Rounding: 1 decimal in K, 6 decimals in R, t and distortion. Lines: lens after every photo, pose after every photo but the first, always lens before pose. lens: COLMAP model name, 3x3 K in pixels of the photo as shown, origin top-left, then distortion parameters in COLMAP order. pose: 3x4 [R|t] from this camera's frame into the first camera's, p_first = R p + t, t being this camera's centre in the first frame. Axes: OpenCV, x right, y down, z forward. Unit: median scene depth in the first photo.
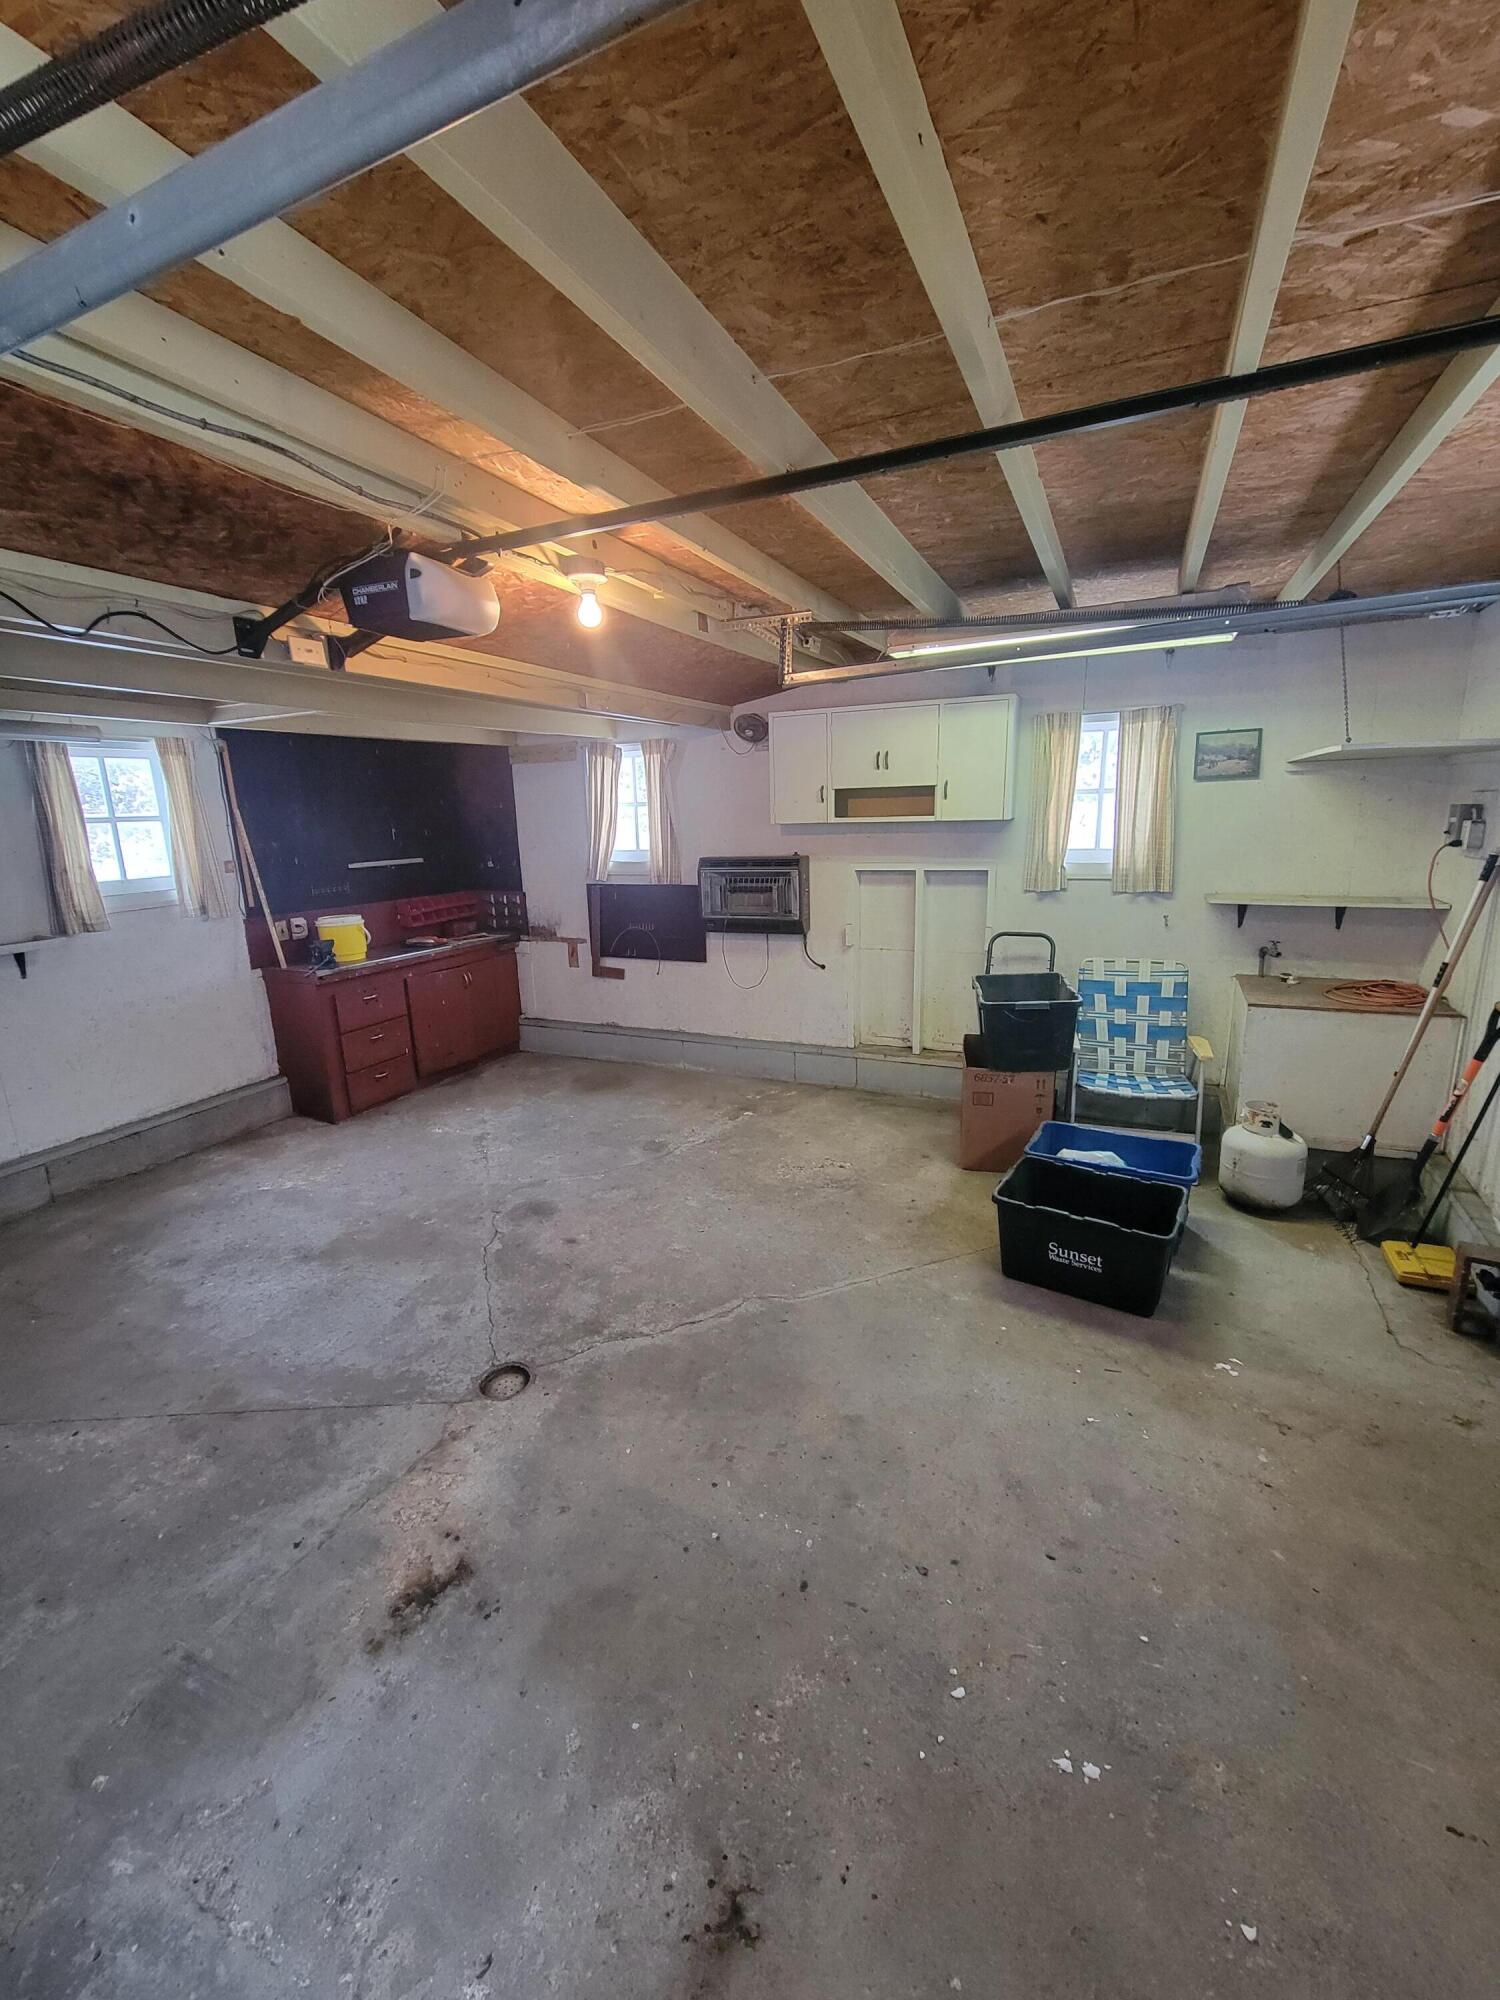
lens RADIAL K [[807.6, 0, 750.3], [0, 807.6, 999.1], [0, 0, 1]] dist [-0.002203, -0.000855]
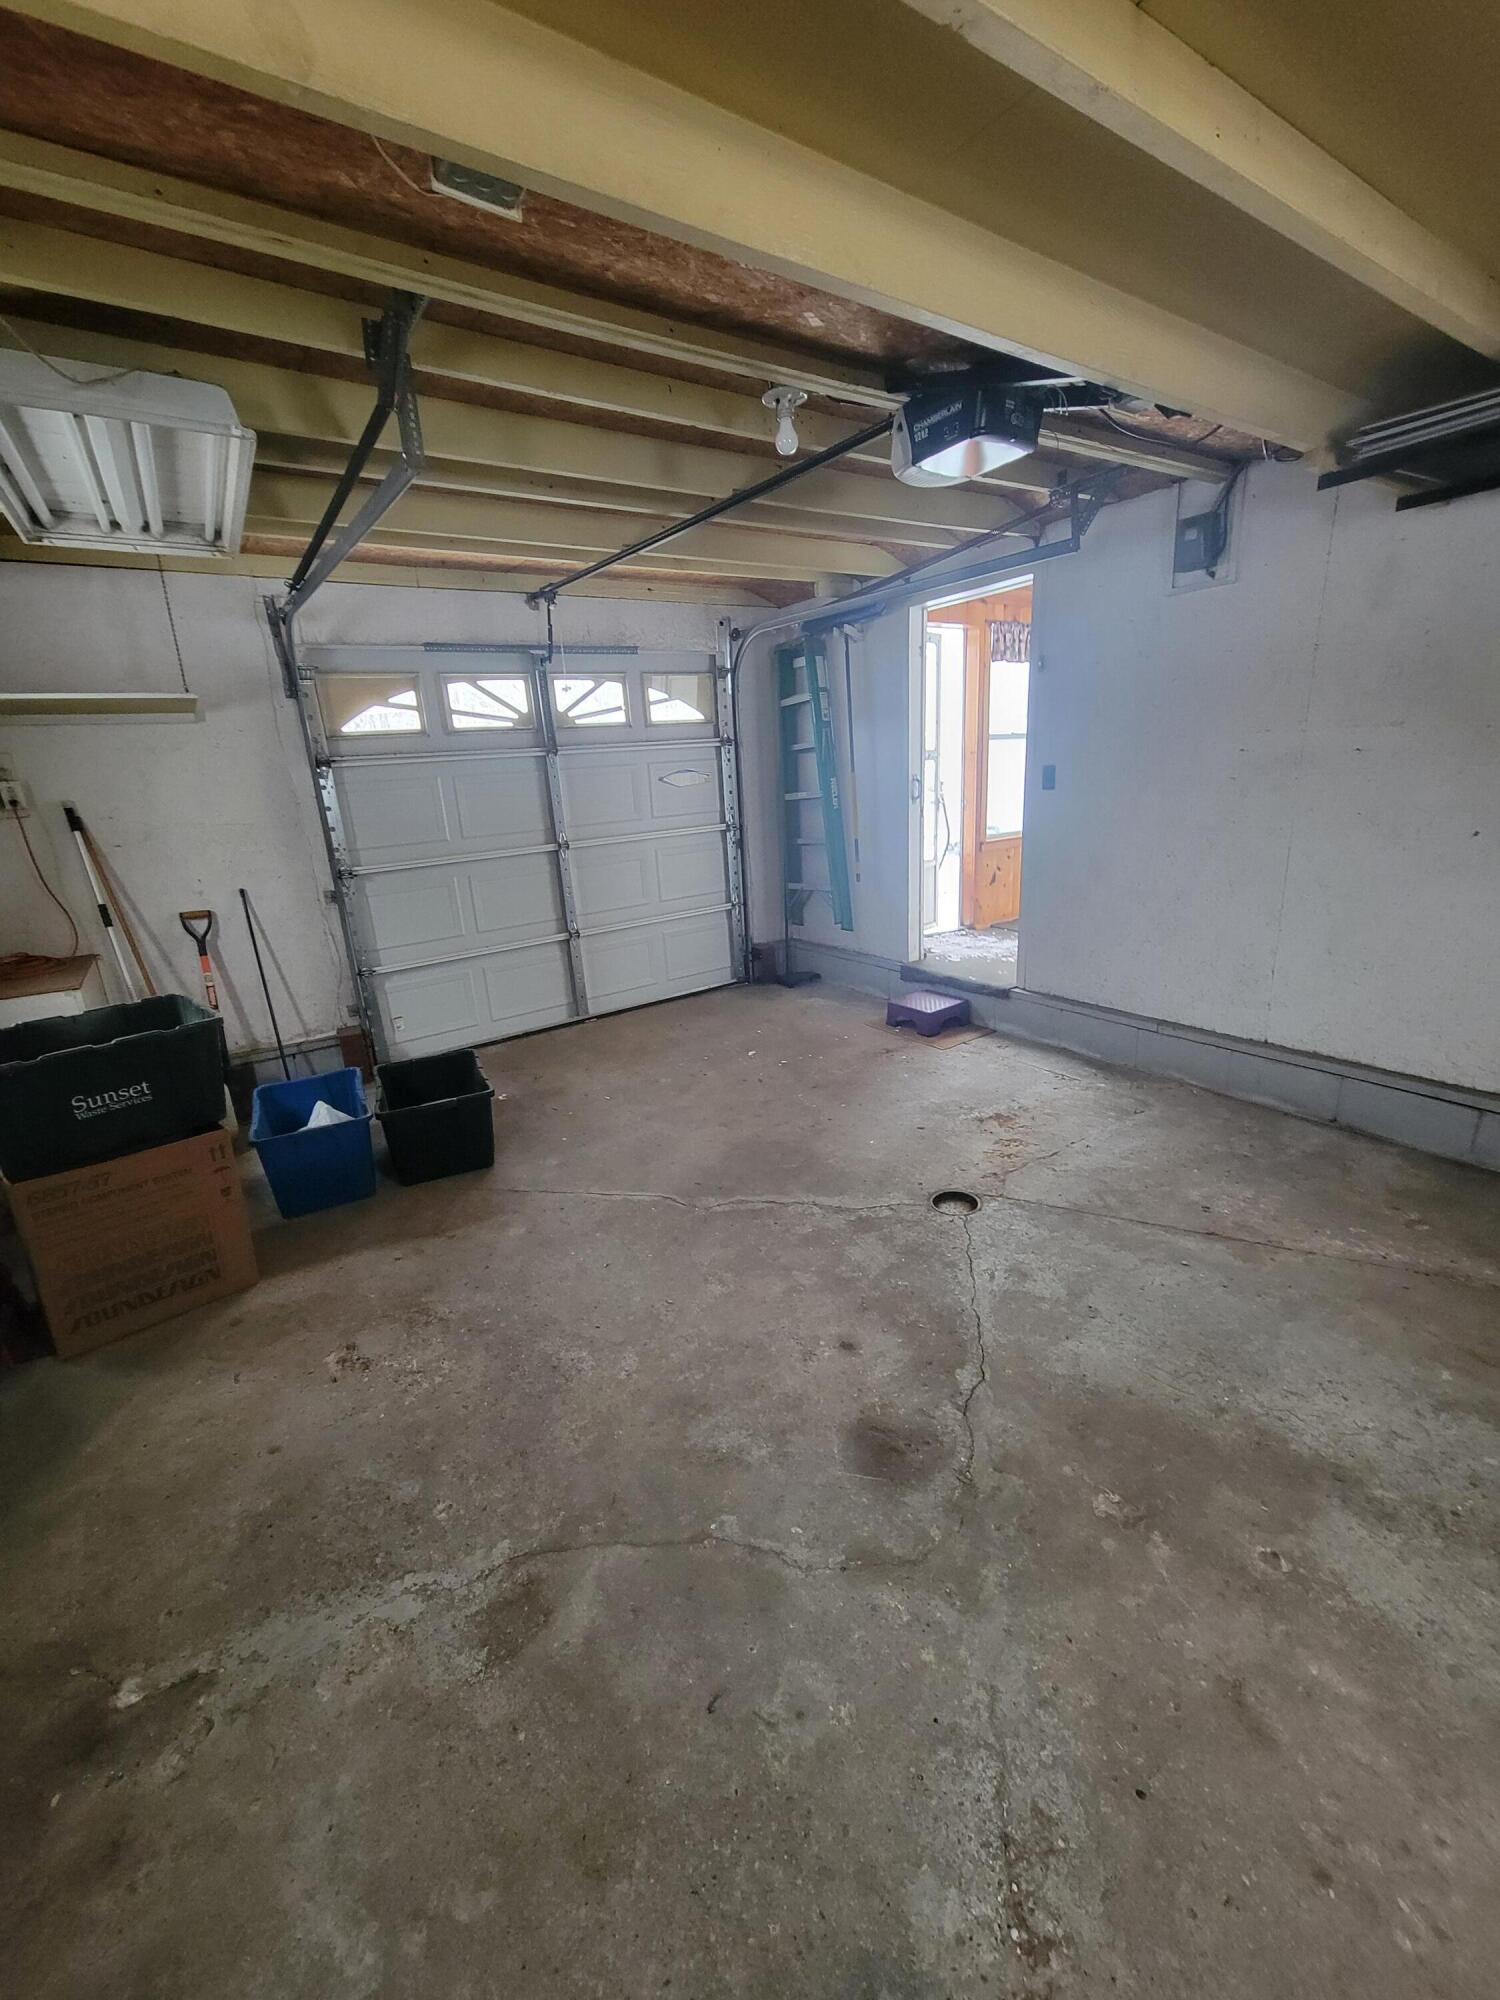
lens RADIAL K [[807.6, 0, 748.5], [0, 807.6, 1001.6], [0, 0, 1]] dist [-0.002203, -0.000855]
pose [[-0.853526, -0.066395, 0.516802, -0.525078], [0.202841, 0.871265, 0.446937, -0.262963], [-0.479946, 0.486301, -0.730180, 1.545795]]
